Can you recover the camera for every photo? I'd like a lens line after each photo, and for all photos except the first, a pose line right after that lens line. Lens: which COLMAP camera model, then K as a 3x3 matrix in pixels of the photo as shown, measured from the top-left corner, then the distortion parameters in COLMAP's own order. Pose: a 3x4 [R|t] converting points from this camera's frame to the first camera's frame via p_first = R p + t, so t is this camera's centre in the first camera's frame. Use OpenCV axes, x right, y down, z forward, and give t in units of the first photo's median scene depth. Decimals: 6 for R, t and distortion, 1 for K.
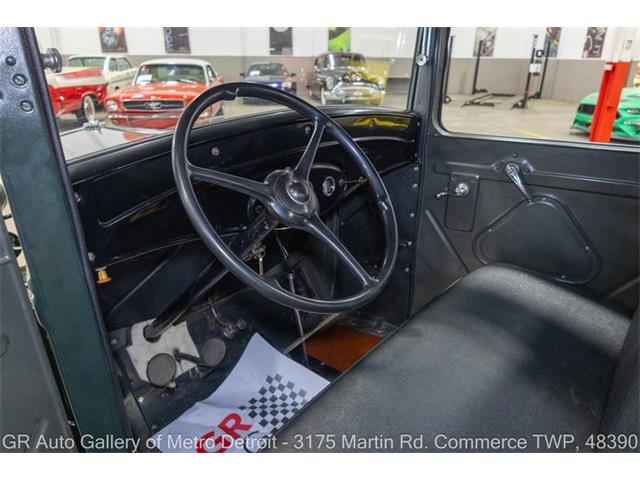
lens RADIAL K [[434.4, 0, 320.0], [0, 434.4, 240.0], [0, 0, 1]] dist [0.035170, -0.053891]
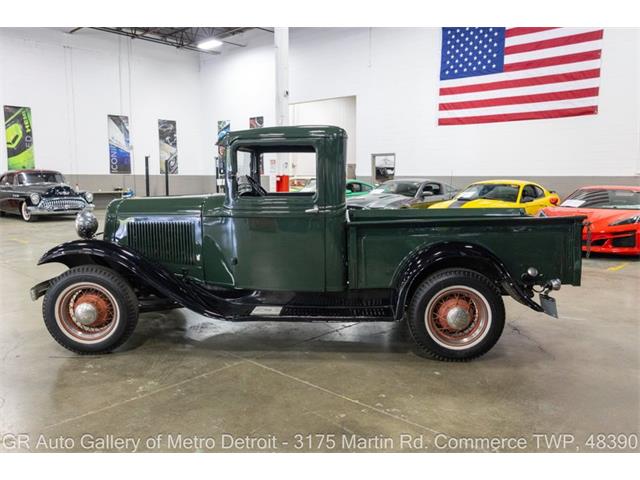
lens RADIAL K [[522.9, 0, 320.0], [0, 522.9, 240.0], [0, 0, 1]] dist [-0.000552, -0.007070]
pose [[0.784326, -0.077925, 0.615435, -0.202805], [0.241334, 0.952257, -0.186989, 0.103049], [-0.571481, 0.295186, 0.765686, -0.236248]]
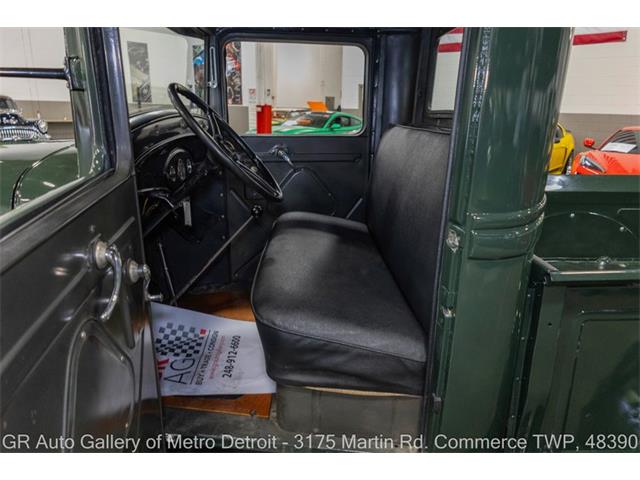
lens RADIAL K [[438.8, 0, 320.0], [0, 438.8, 240.0], [0, 0, 1]] dist [0.000296, -0.005758]
pose [[0.747210, -0.176755, 0.640652, -0.056766], [0.239048, 0.970946, -0.010926, 0.020722], [-0.620107, 0.161310, 0.767754, -0.028488]]
